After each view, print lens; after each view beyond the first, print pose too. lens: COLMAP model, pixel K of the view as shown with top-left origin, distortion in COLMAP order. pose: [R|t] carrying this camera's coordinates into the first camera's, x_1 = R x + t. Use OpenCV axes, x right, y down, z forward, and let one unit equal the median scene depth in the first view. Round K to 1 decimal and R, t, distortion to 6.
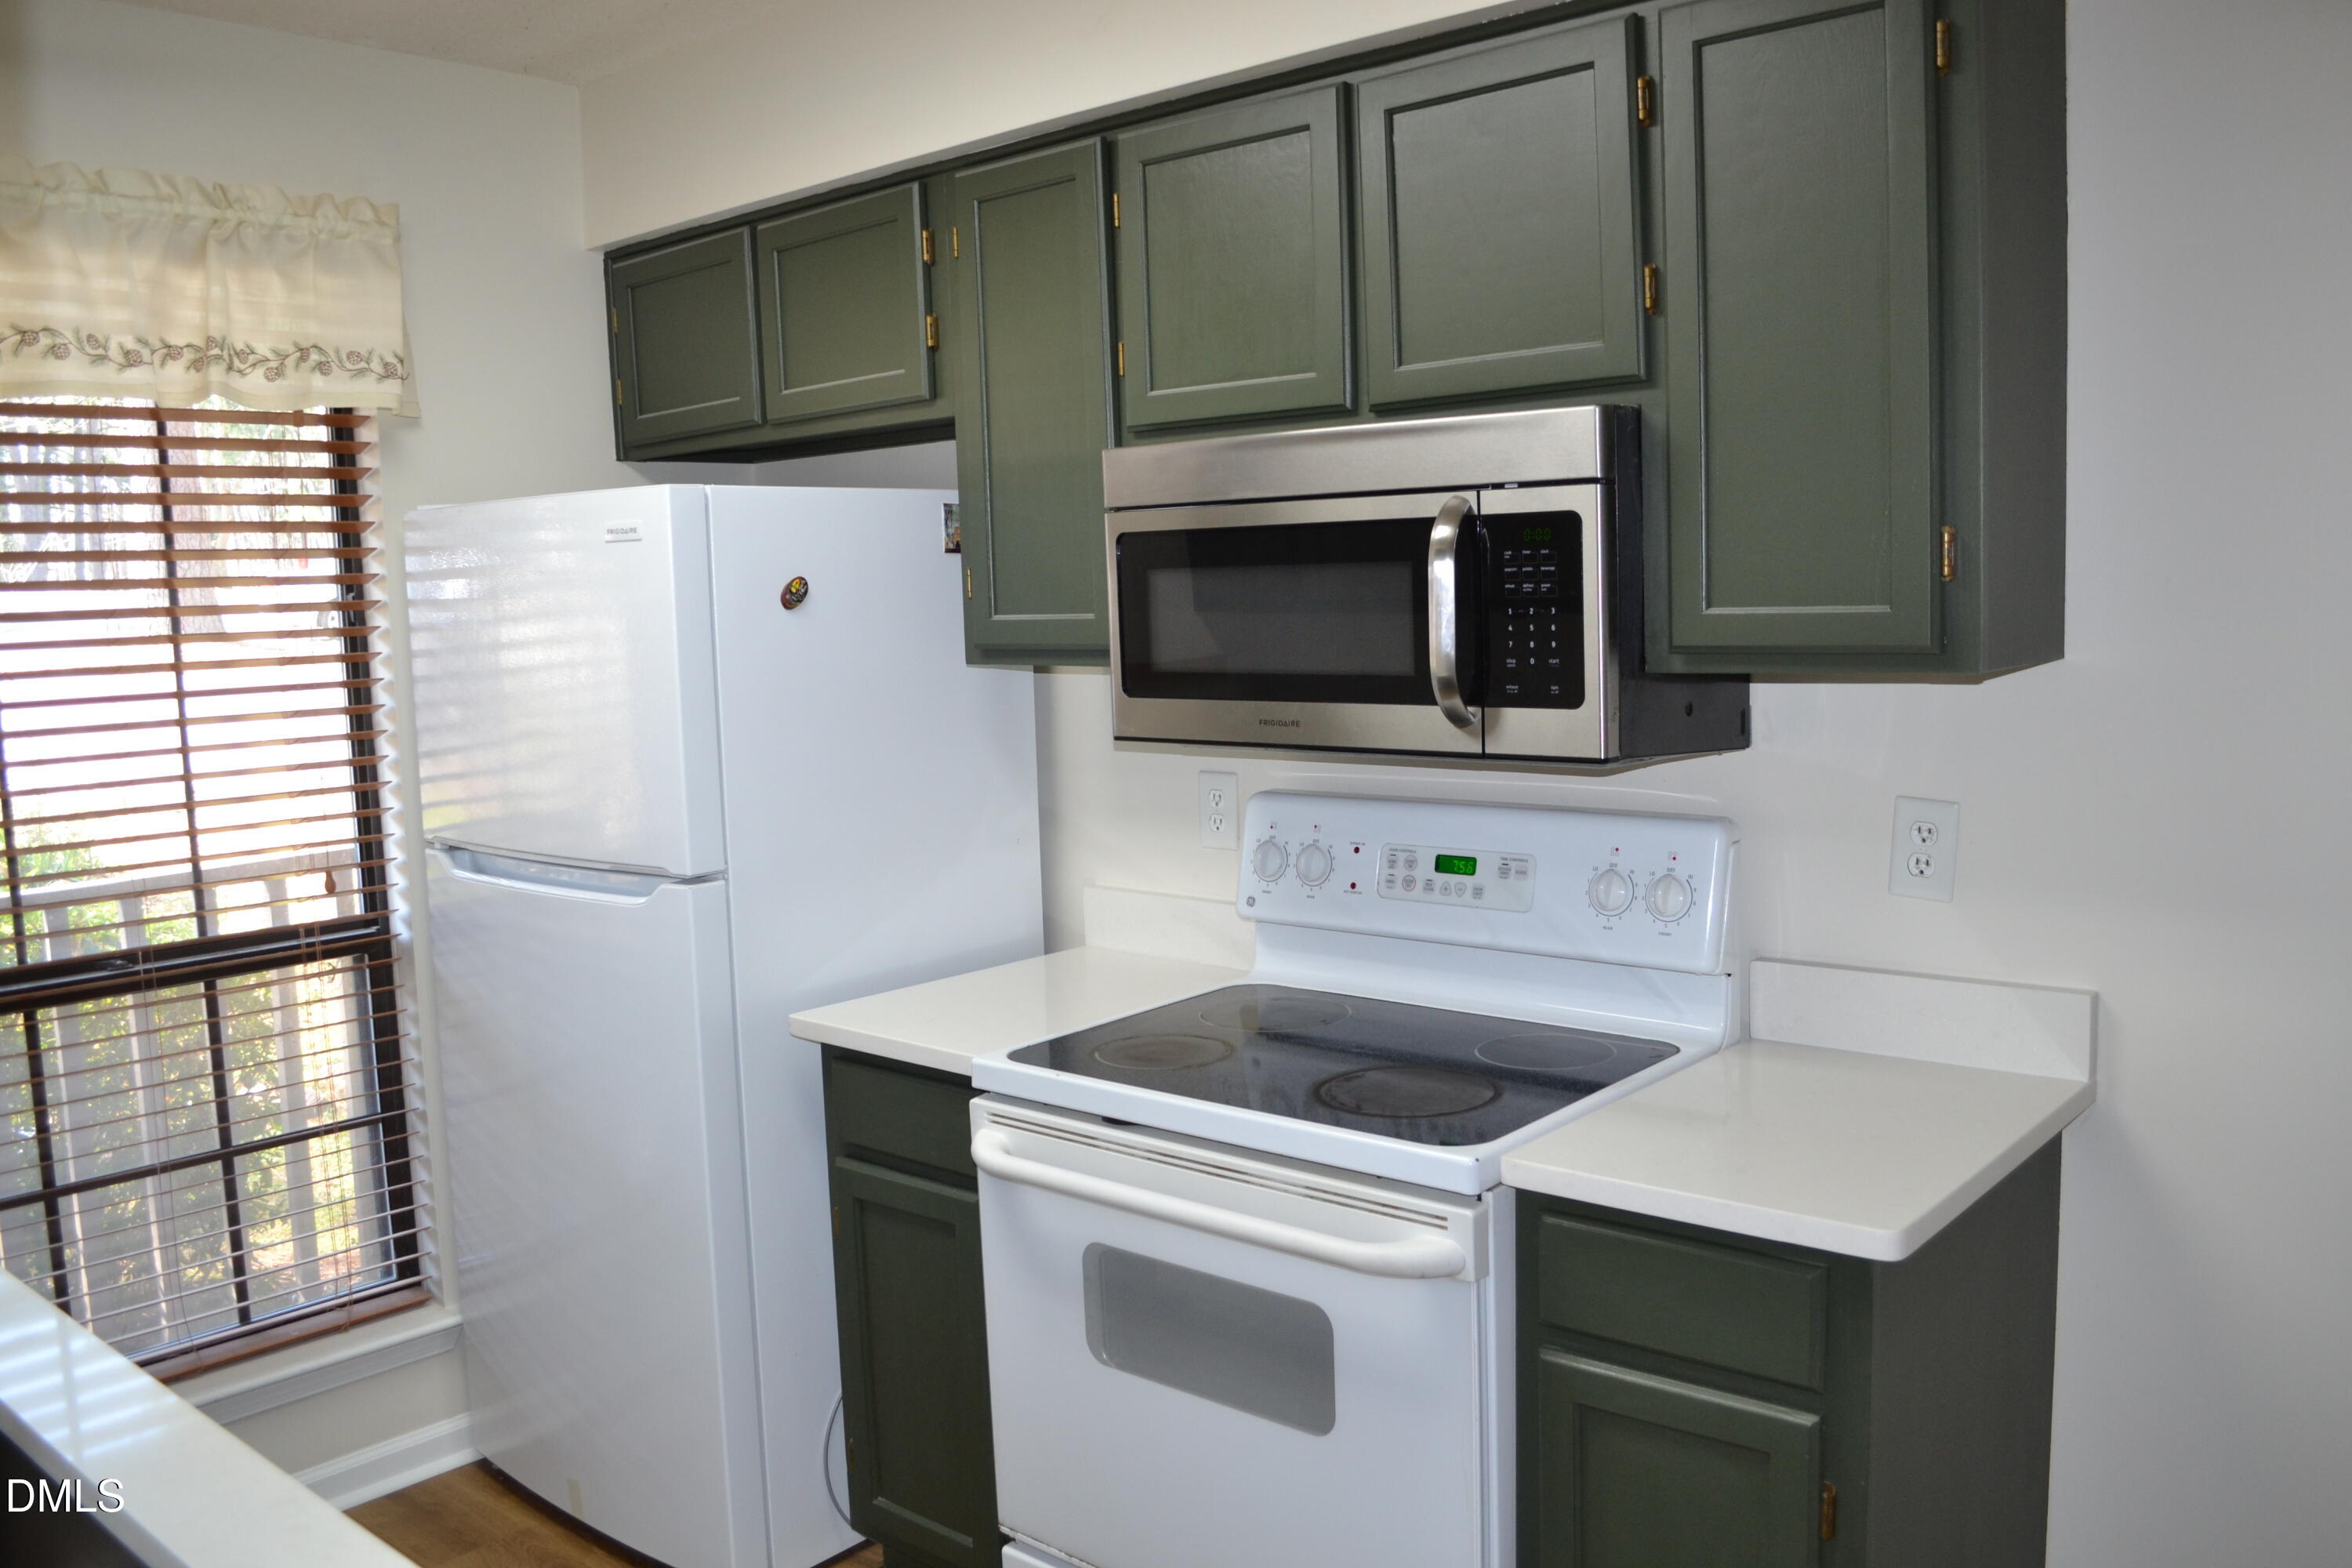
lens RADIAL K [[1865.1, 0, 1175.0], [0, 1865.1, 783.6], [0, 0, 1]] dist [-0.087992, 0.018444]
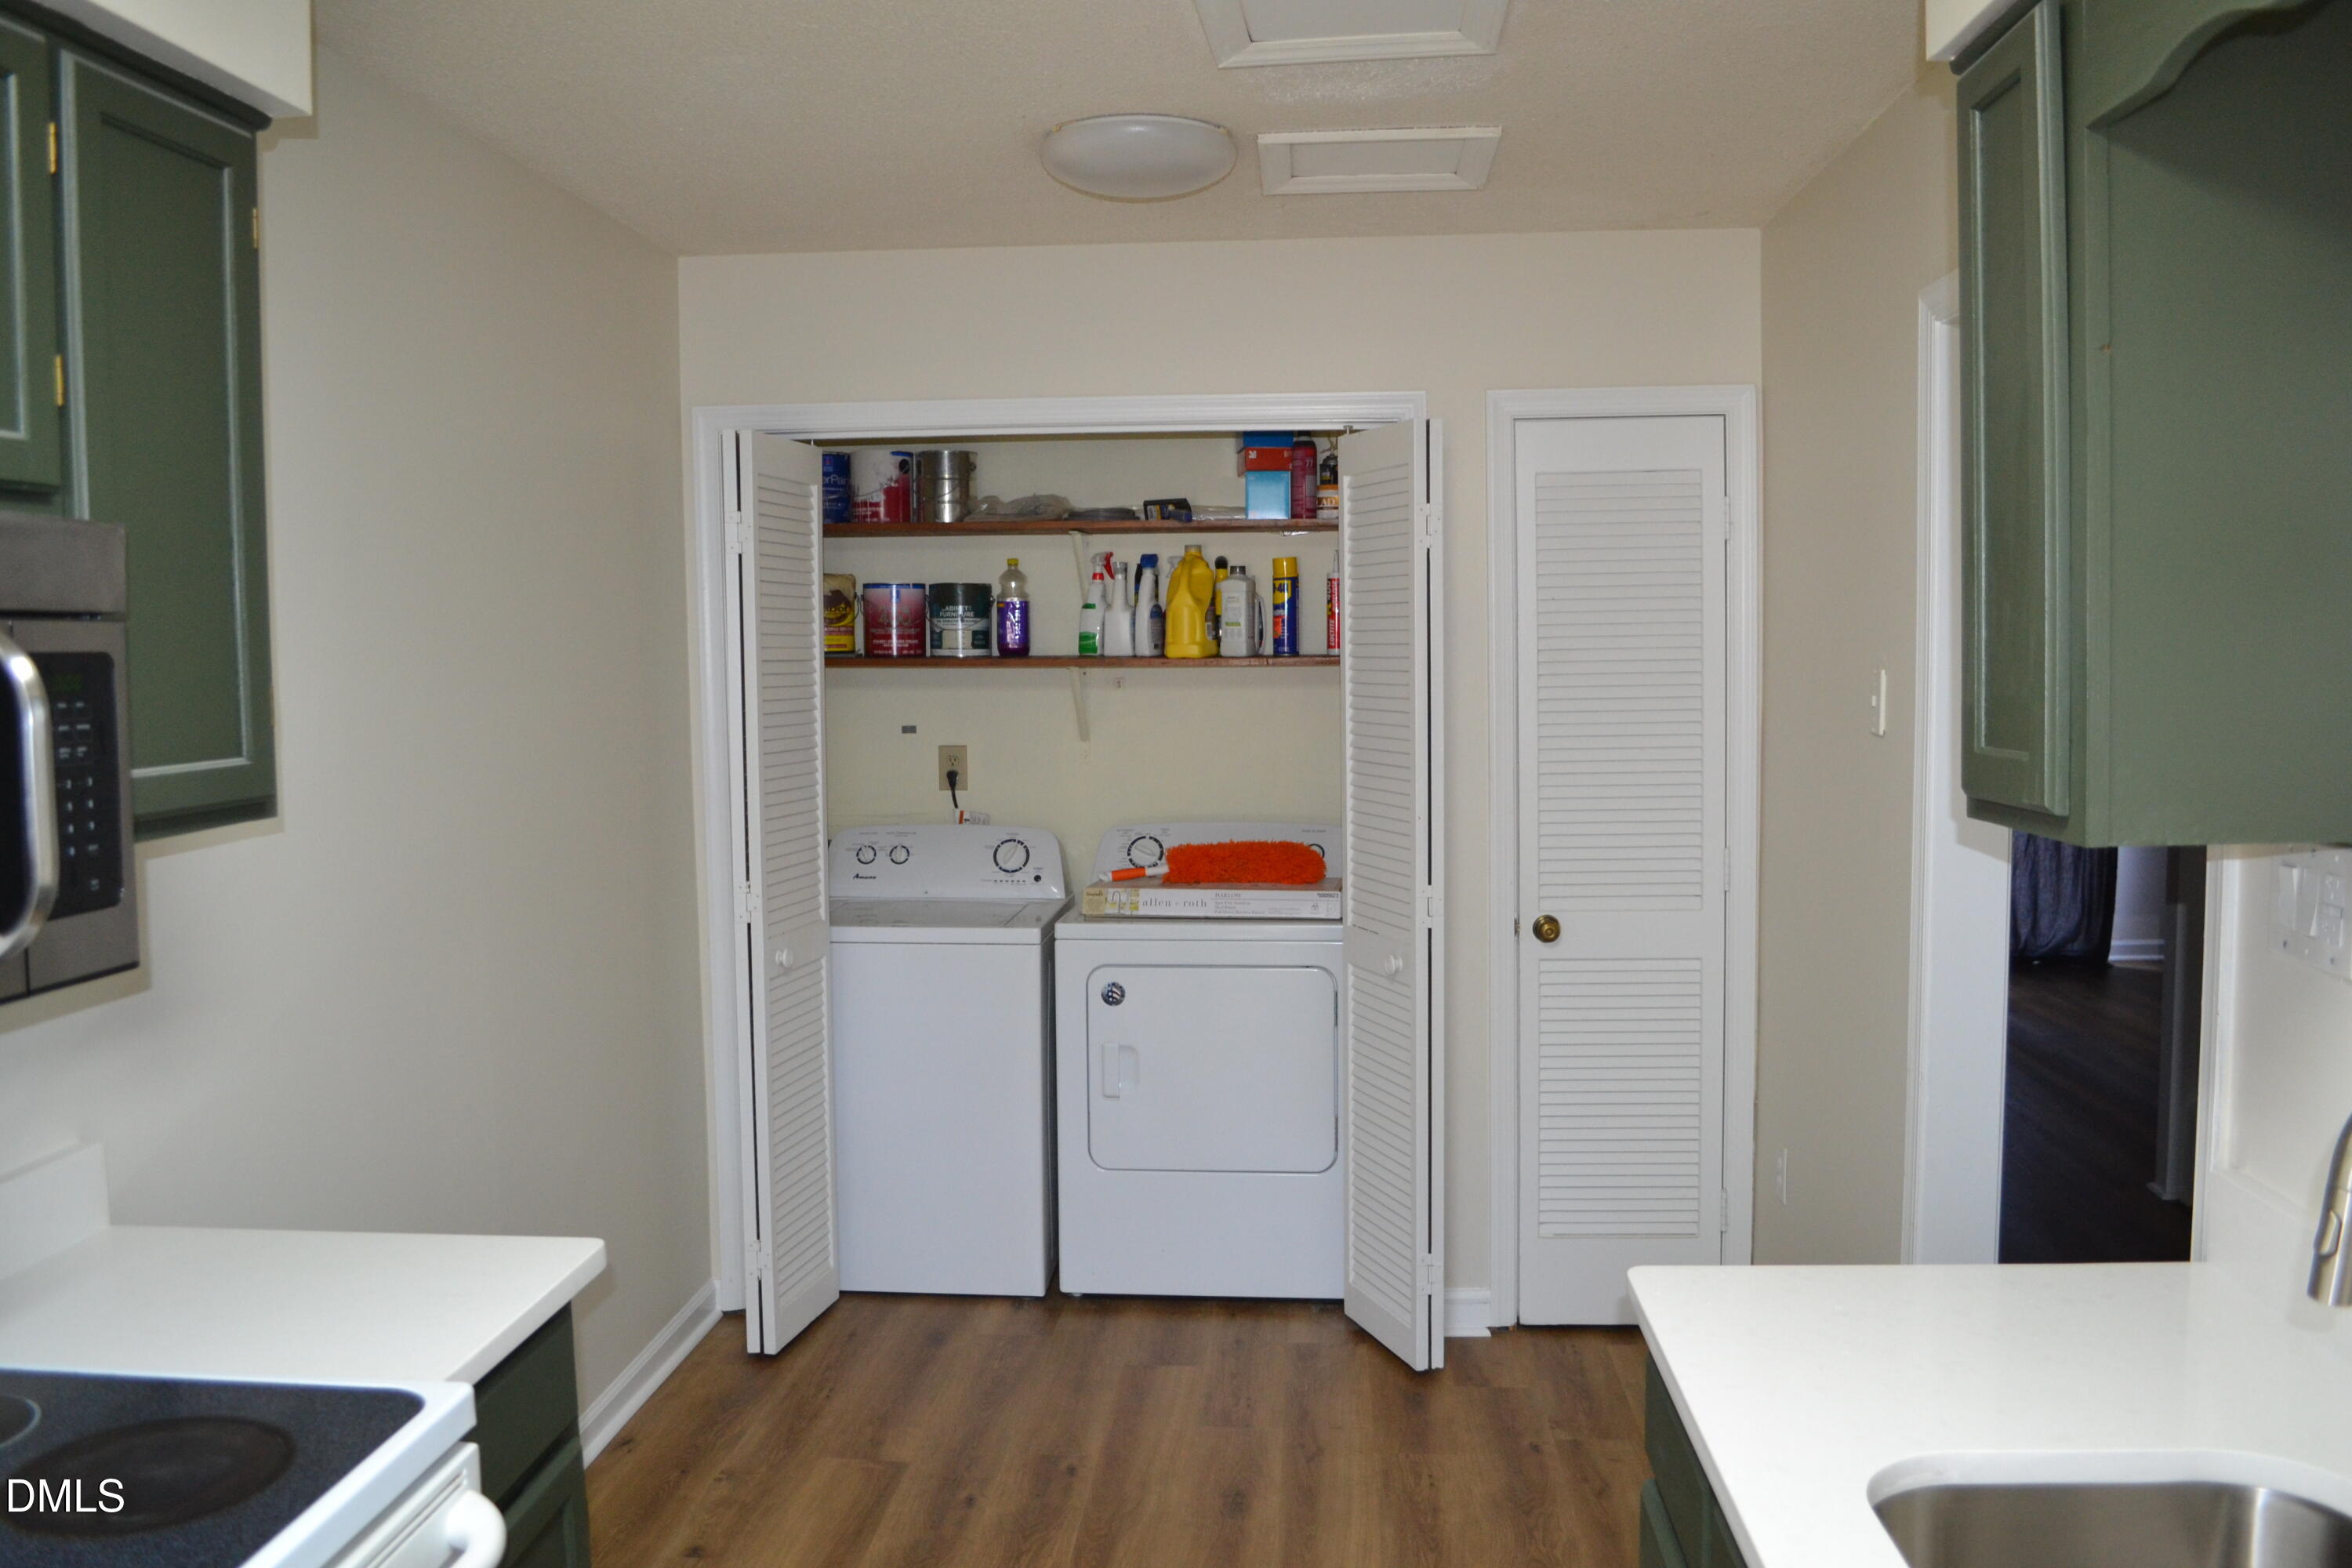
lens RADIAL K [[1865.1, 0, 1176.2], [0, 1865.1, 779.9], [0, 0, 1]] dist [-0.087992, 0.018444]
pose [[-0.593937, -0.020403, 0.804253, -0.658304], [0.114969, 0.987265, 0.109950, -0.124062], [-0.796254, 0.157768, -0.584028, 1.077388]]
